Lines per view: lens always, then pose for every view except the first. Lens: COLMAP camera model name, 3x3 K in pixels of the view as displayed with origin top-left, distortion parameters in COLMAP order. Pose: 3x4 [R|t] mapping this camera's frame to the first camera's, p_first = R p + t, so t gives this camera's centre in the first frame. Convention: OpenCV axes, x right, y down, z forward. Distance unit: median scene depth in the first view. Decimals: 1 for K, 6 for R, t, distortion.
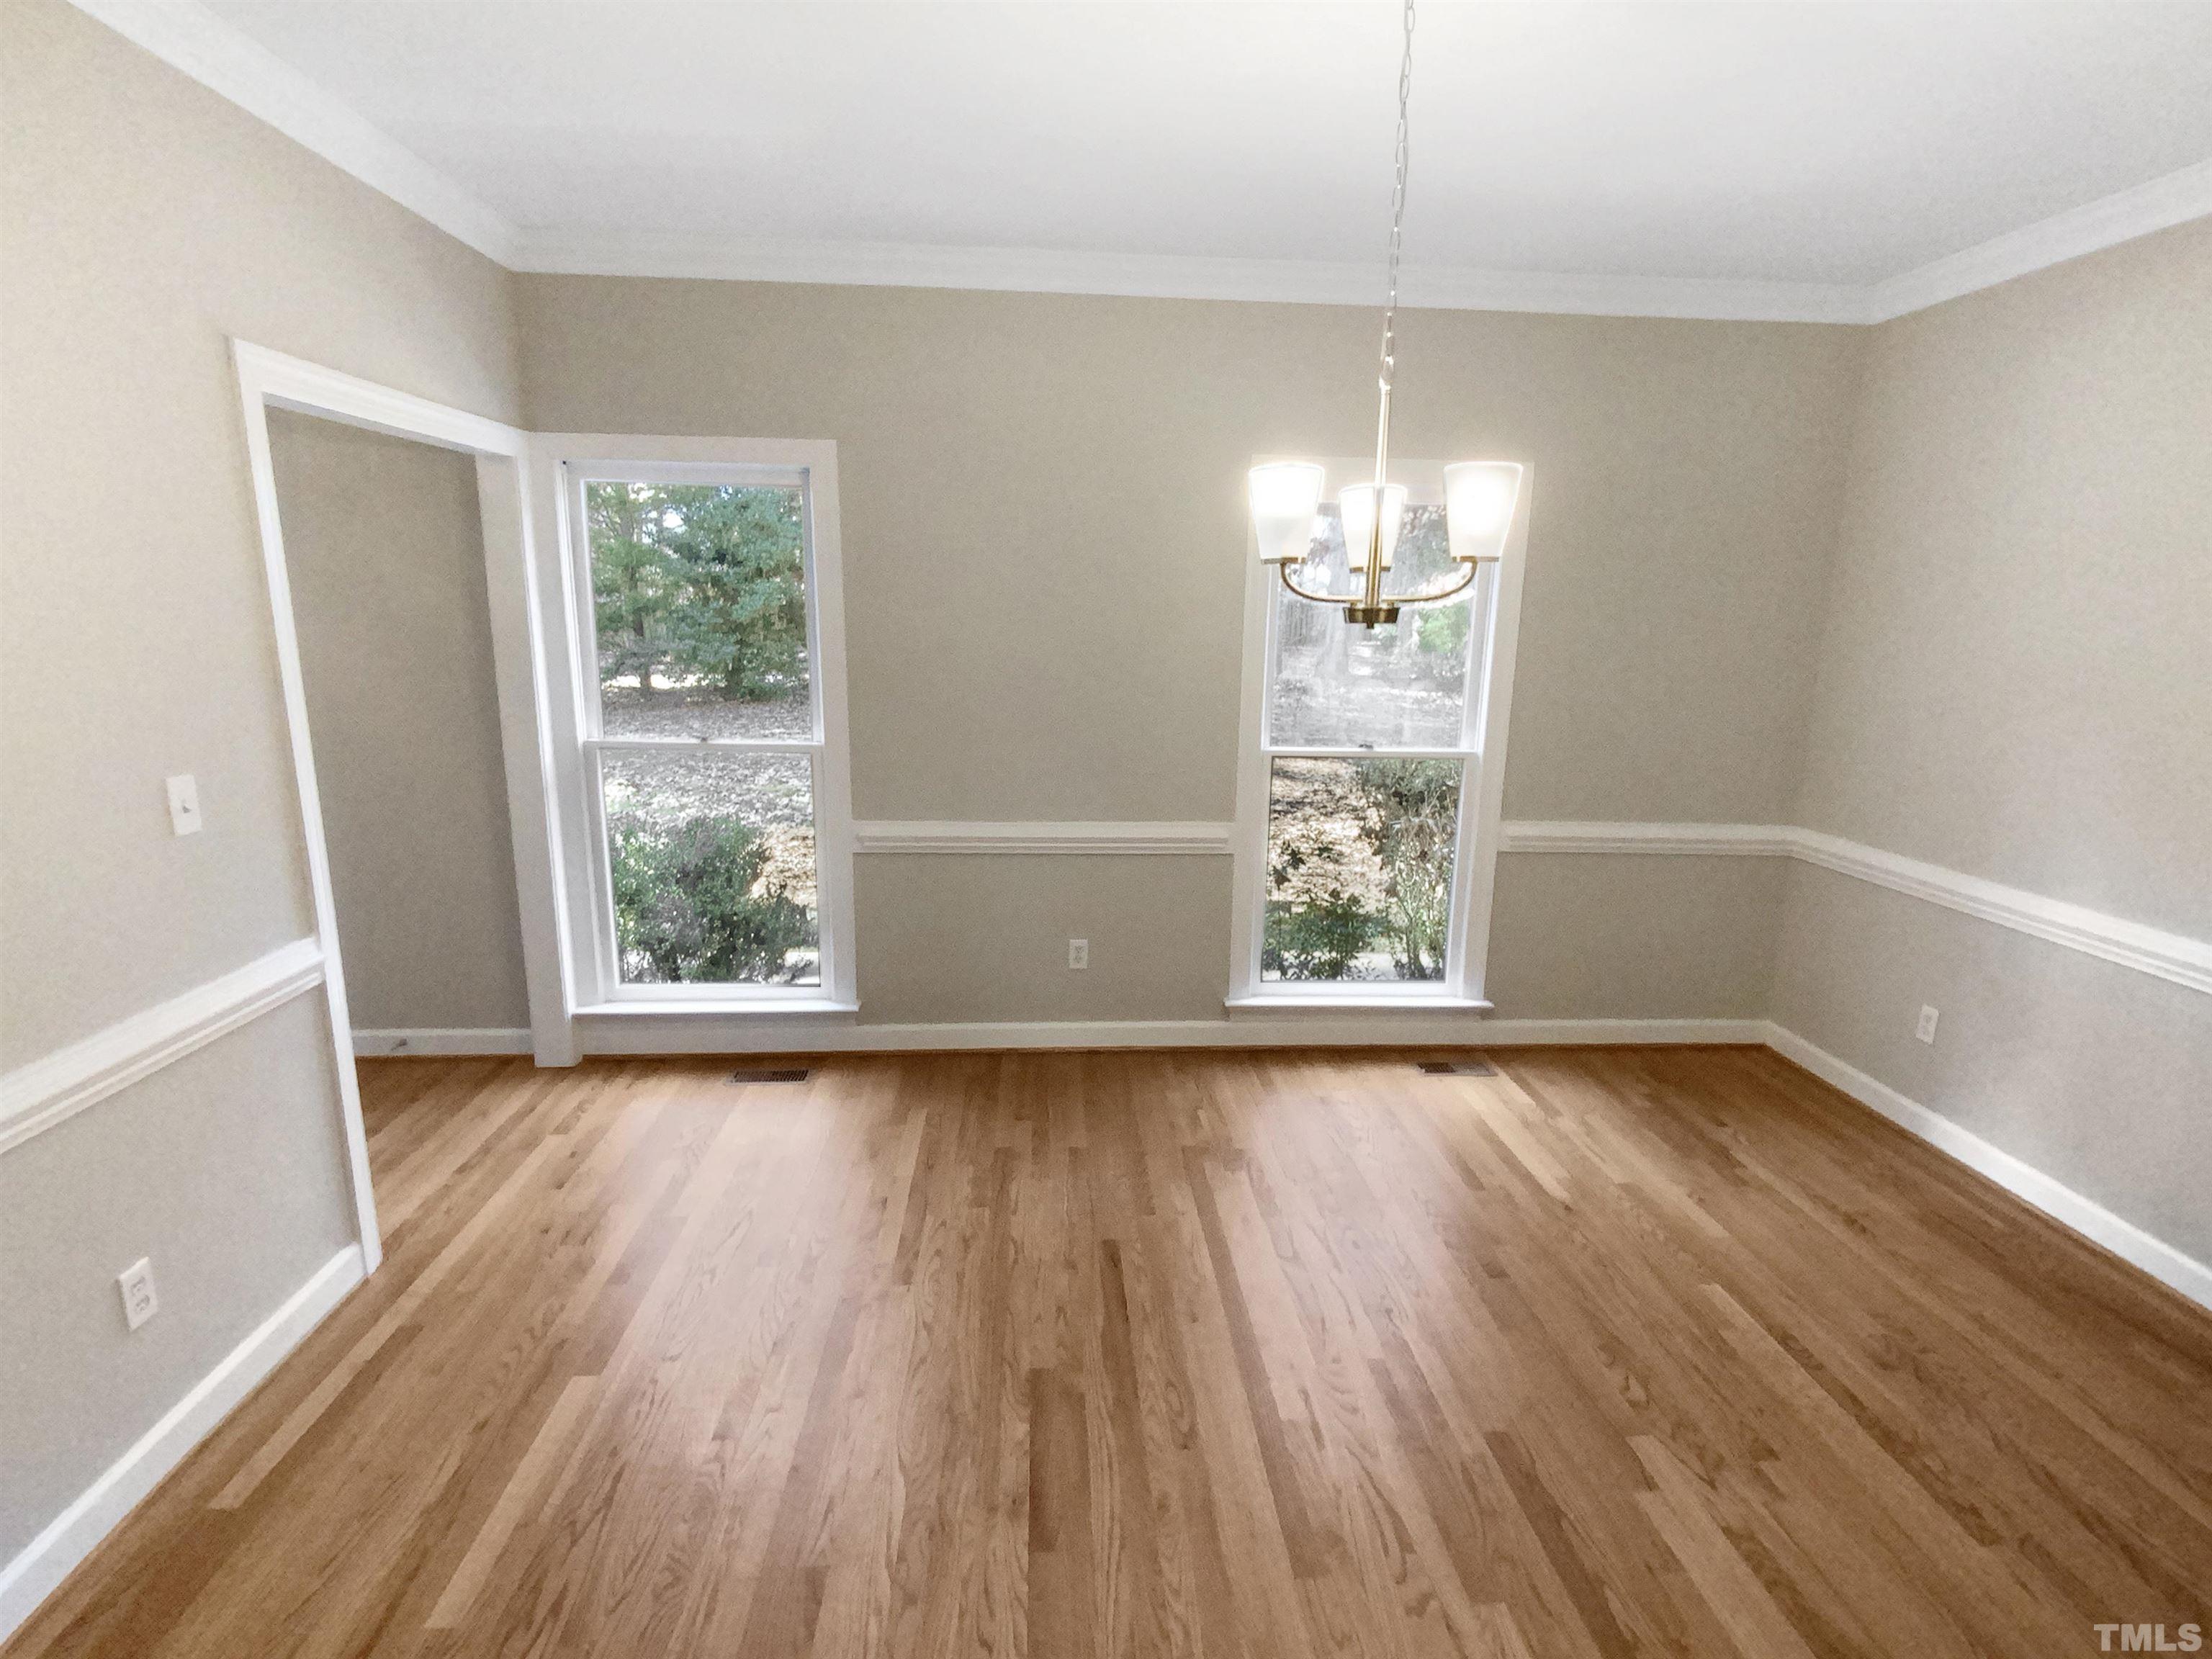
lens RADIAL K [[1082.9, 0, 1109.2], [0, 1082.9, 832.7], [0, 0, 1]] dist [0.008314, 0.001284]
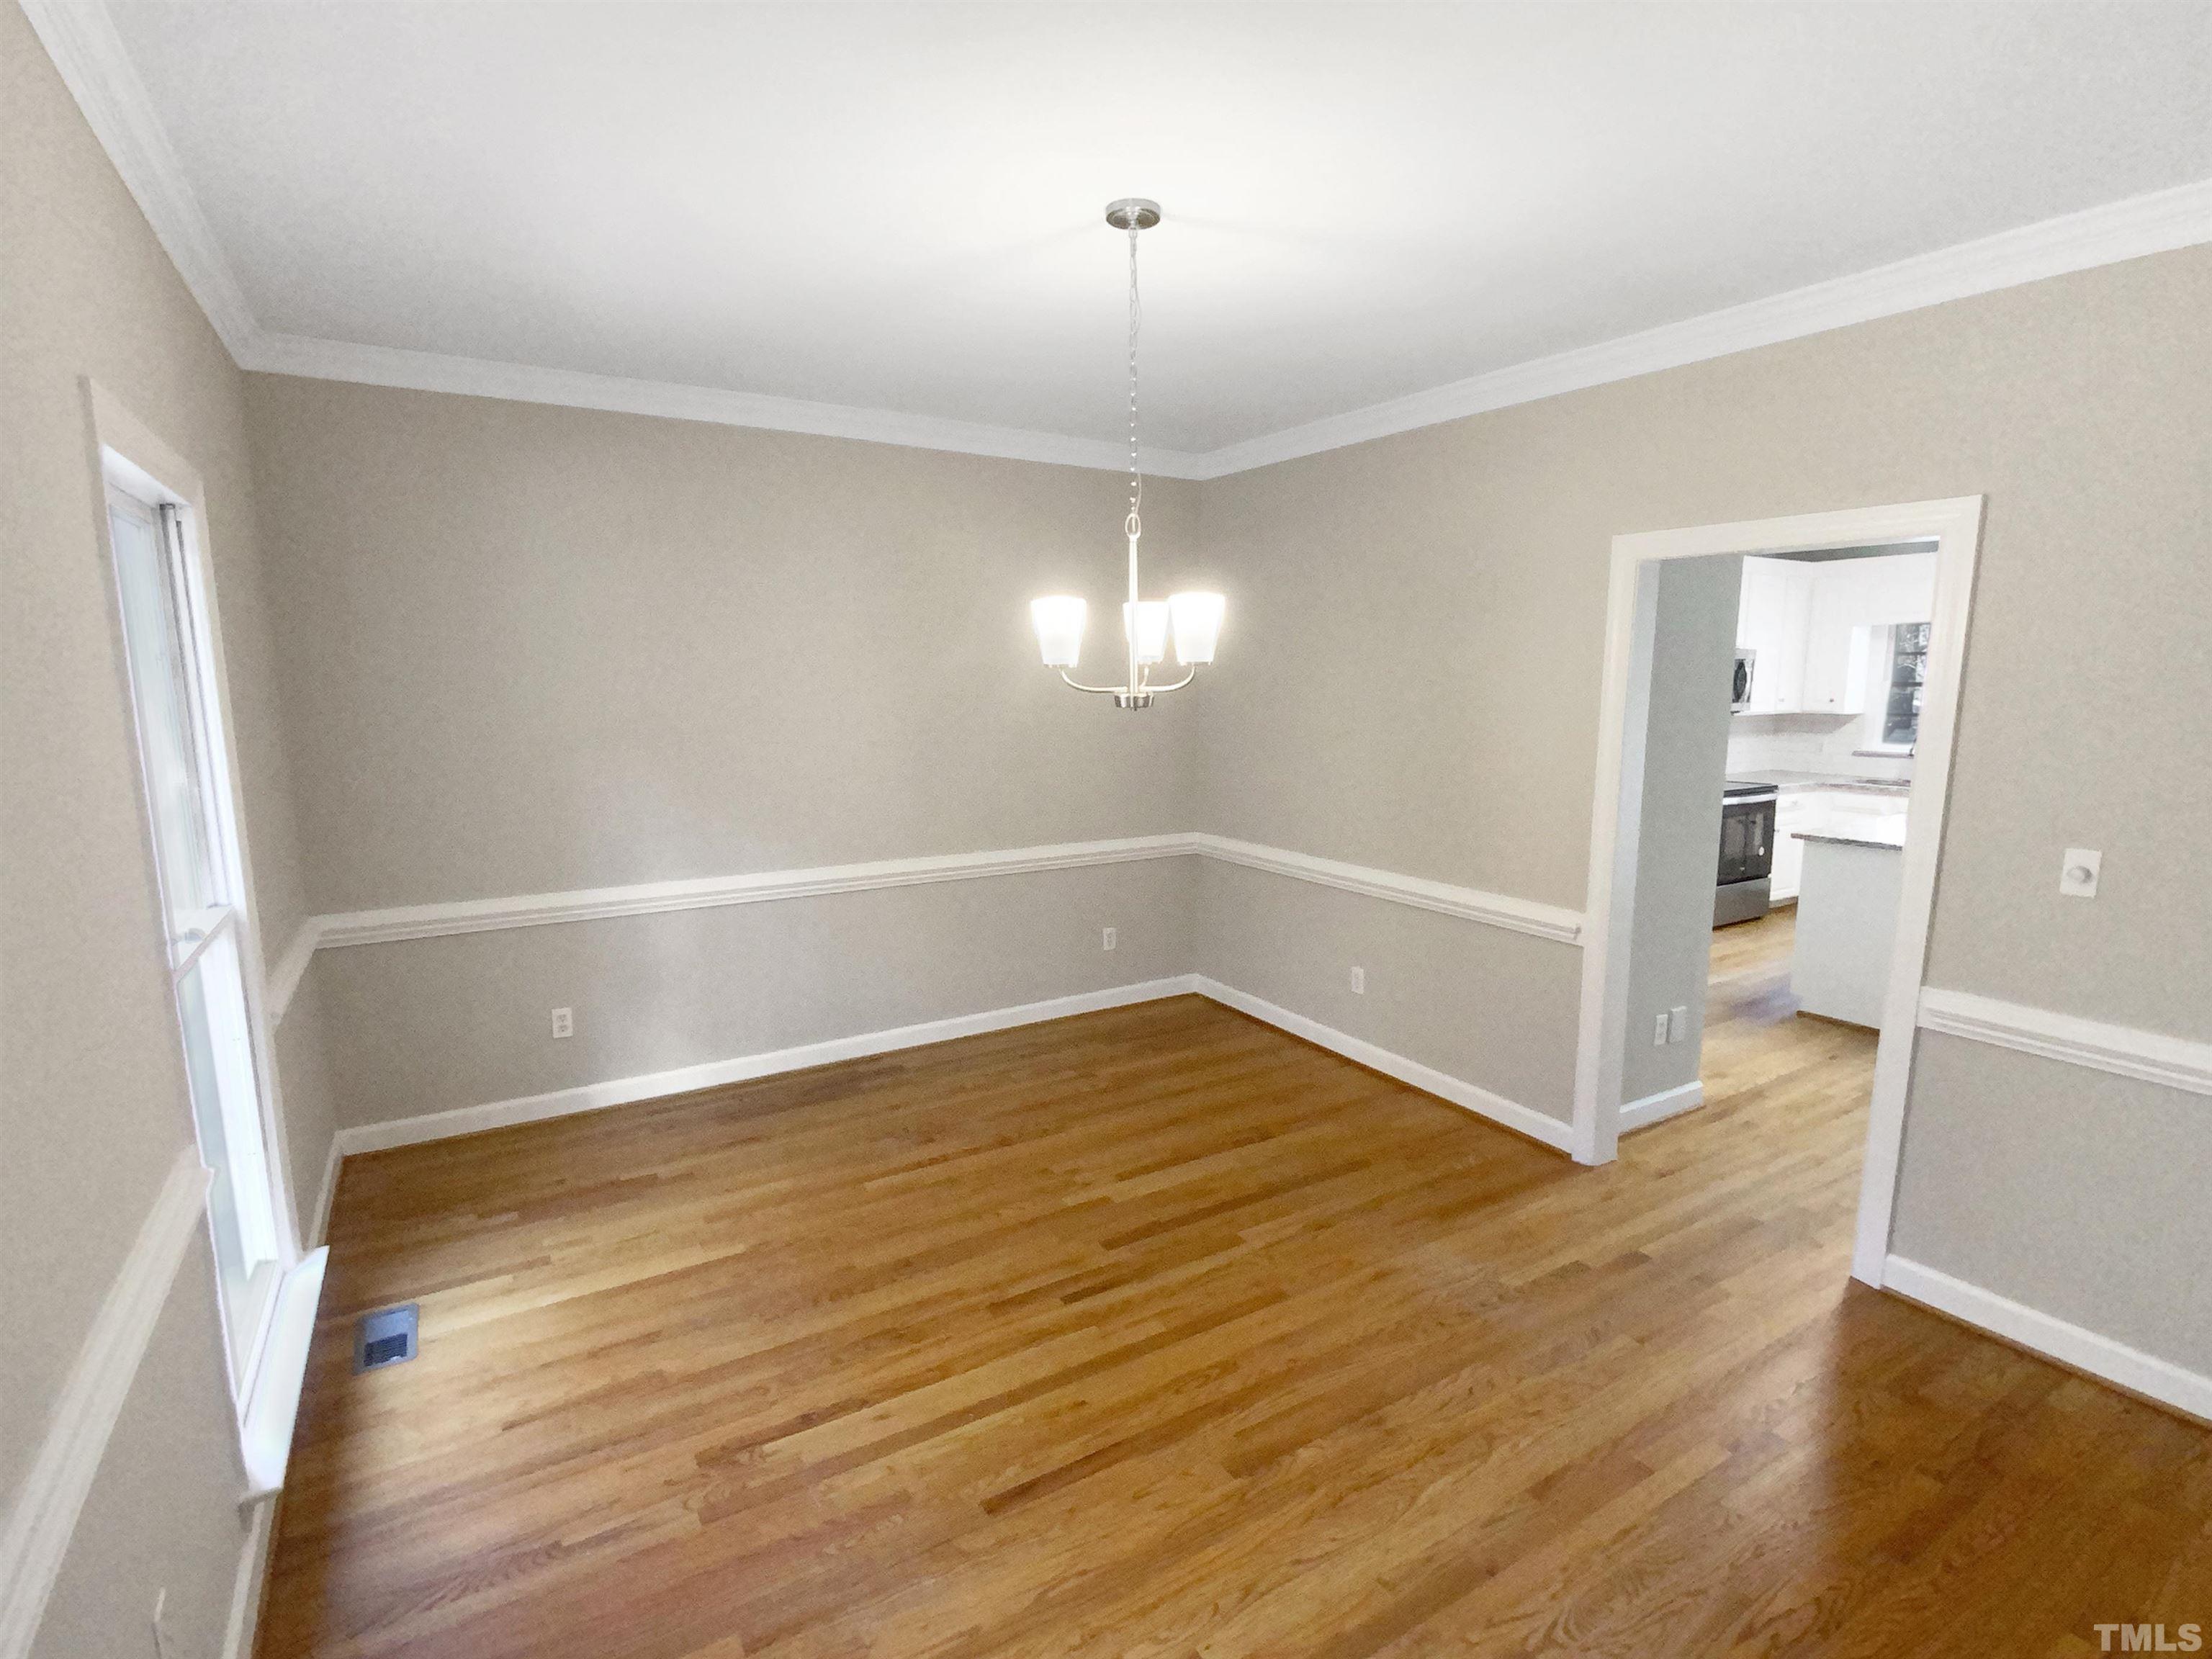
lens RADIAL K [[1082.9, 0, 1114.4], [0, 1082.9, 834.8], [0, 0, 1]] dist [0.008314, 0.001284]
pose [[-0.456506, -0.153982, 0.876294, -0.673054], [0.174924, 0.950154, 0.258087, -0.278343], [-0.872355, 0.271103, -0.406816, 1.140708]]
